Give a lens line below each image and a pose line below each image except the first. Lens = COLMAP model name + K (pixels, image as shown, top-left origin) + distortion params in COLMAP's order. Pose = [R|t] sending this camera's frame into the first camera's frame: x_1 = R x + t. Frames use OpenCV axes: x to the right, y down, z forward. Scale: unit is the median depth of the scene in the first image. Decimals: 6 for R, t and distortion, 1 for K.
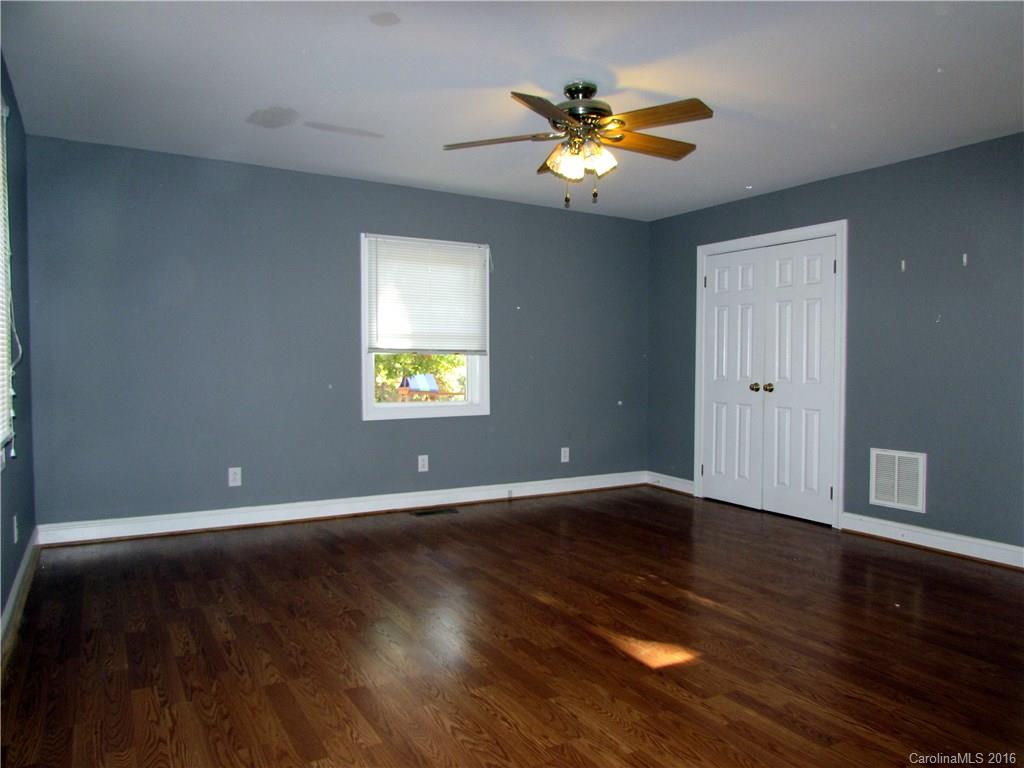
lens RADIAL K [[721.2, 0, 510.9], [0, 721.2, 384.0], [0, 0, 1]] dist [-0.011382, -0.004116]
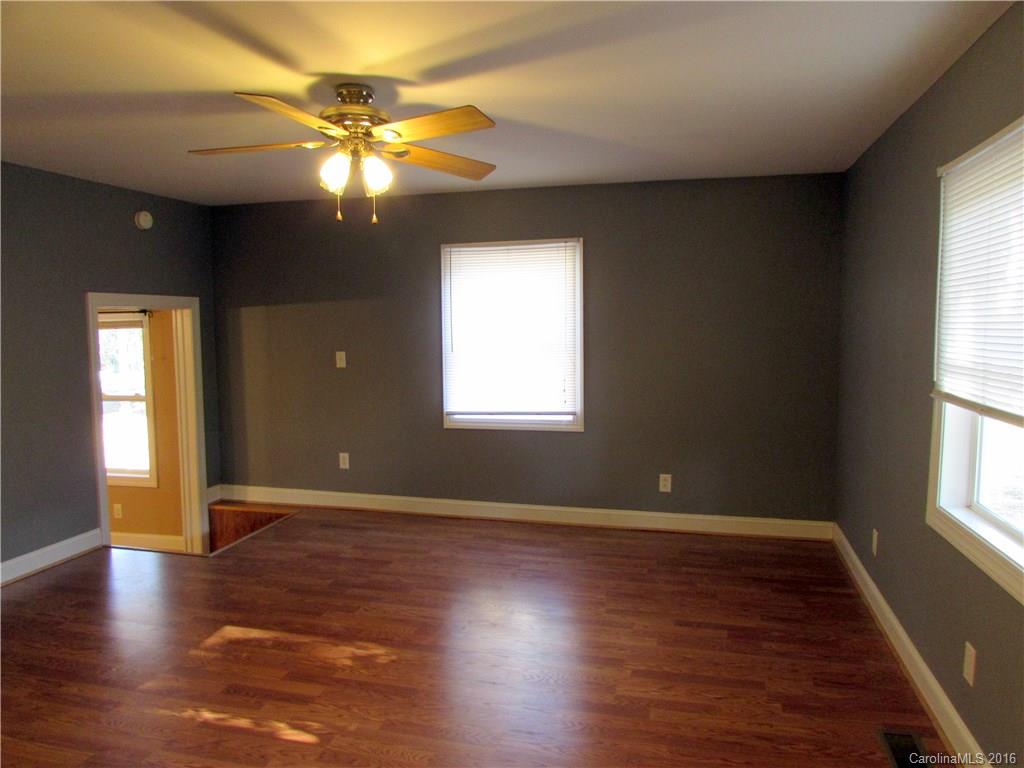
lens RADIAL K [[721.2, 0, 511.7], [0, 721.2, 383.6], [0, 0, 1]] dist [-0.011382, -0.004116]
pose [[-0.709081, 0.066375, -0.701996, 0.582632], [-0.011691, 0.994316, 0.105823, -0.162454], [0.705030, 0.083244, -0.704275, 1.747821]]
